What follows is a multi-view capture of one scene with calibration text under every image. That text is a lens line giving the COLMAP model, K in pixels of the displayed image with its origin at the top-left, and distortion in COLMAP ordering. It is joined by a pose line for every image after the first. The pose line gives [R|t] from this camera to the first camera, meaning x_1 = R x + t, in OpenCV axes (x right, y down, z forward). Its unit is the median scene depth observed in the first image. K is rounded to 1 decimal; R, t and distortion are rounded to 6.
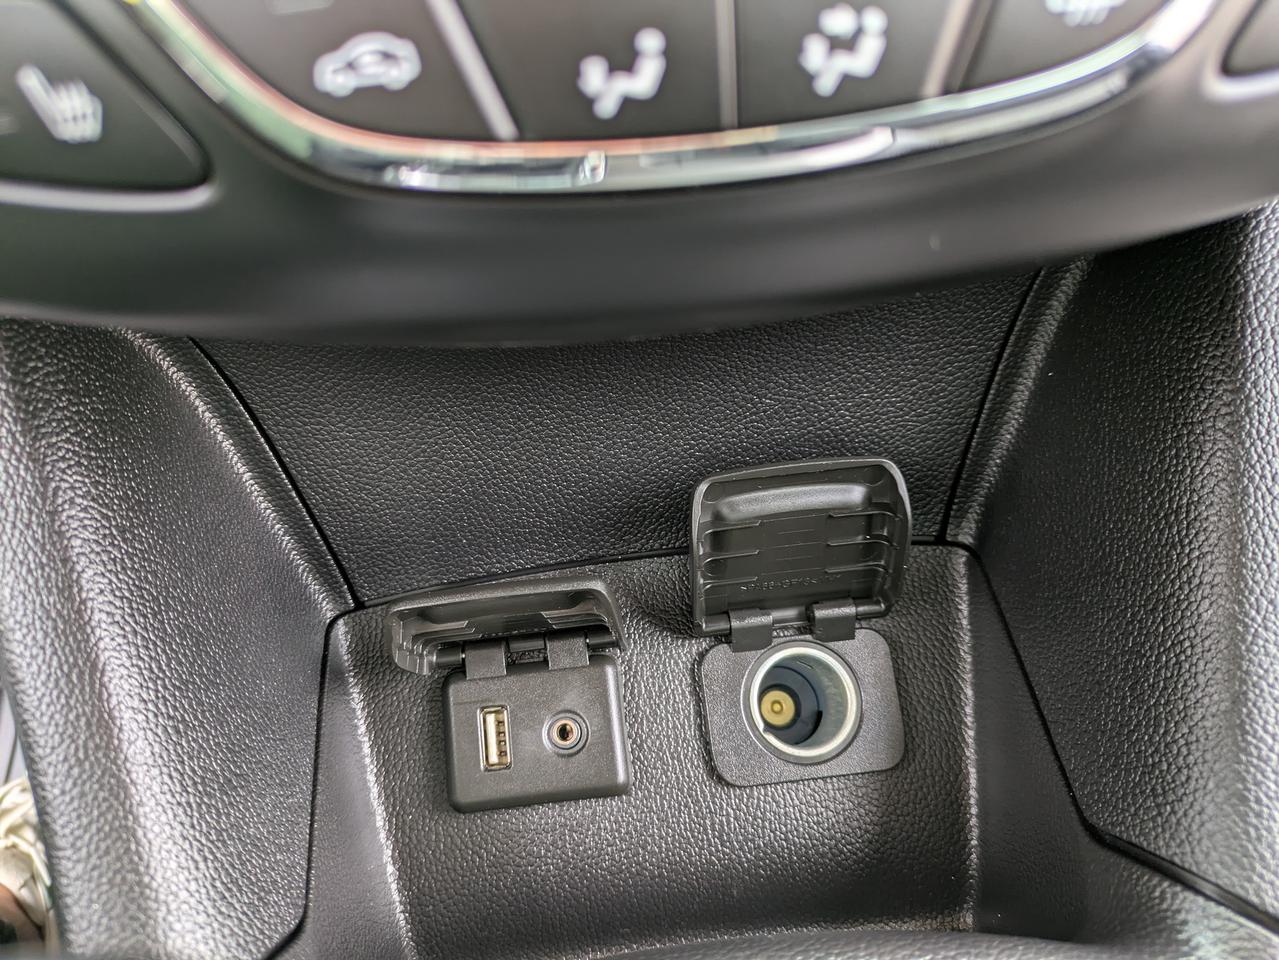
lens RADIAL K [[929.7, 0, 609.2], [0, 929.7, 484.2], [0, 0, 1]] dist [0.003264, -0.001916]
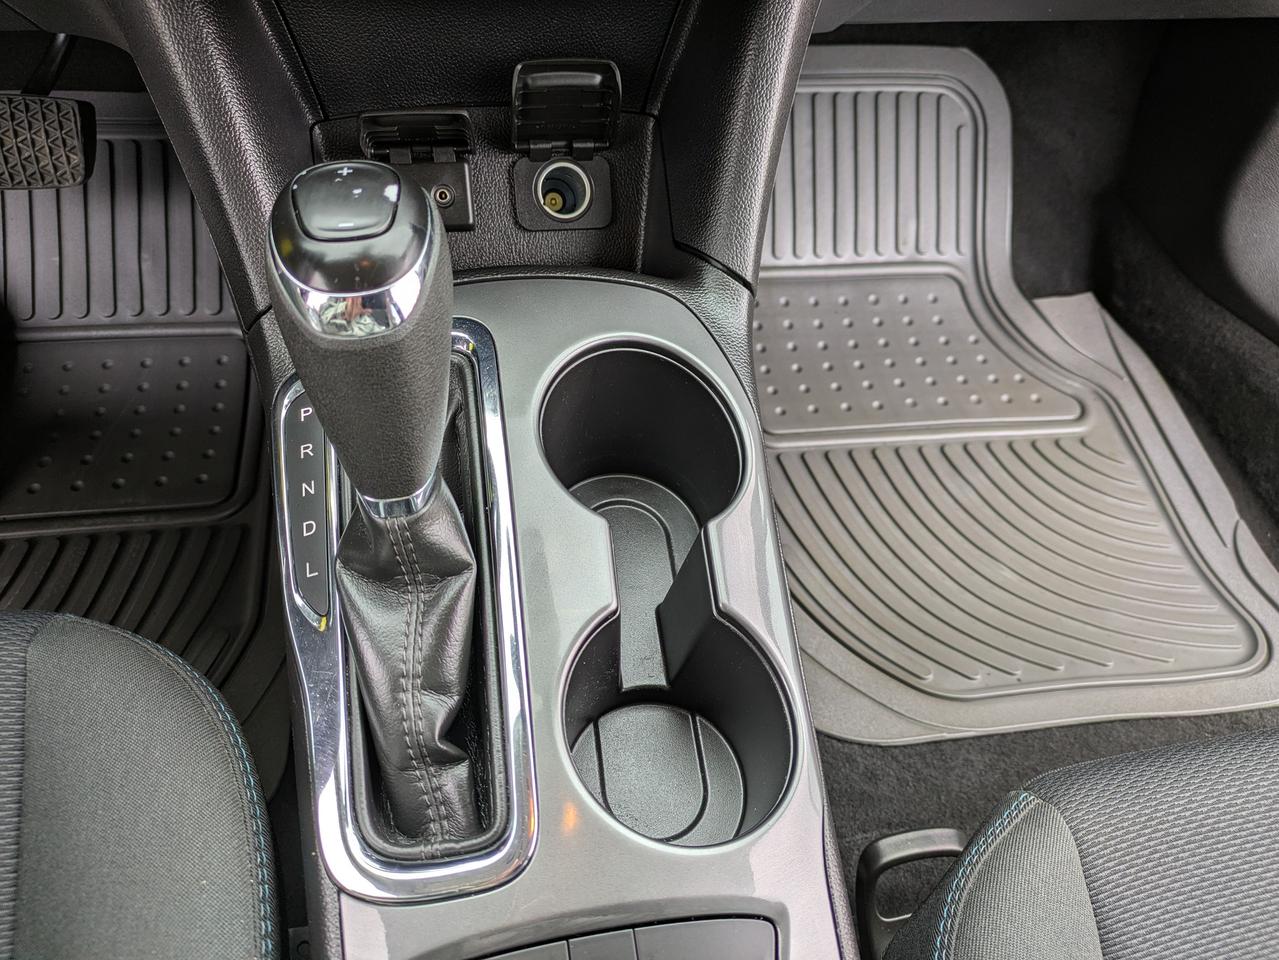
lens RADIAL K [[953.9, 0, 631.3], [0, 953.9, 477.9], [0, 0, 1]] dist [0.045140, -0.041154]
pose [[0.975113, 0.008363, 0.221549, -0.100823], [-0.092175, 0.924123, 0.370811, 0.028433], [-0.201638, -0.382005, 0.901895, -1.117249]]
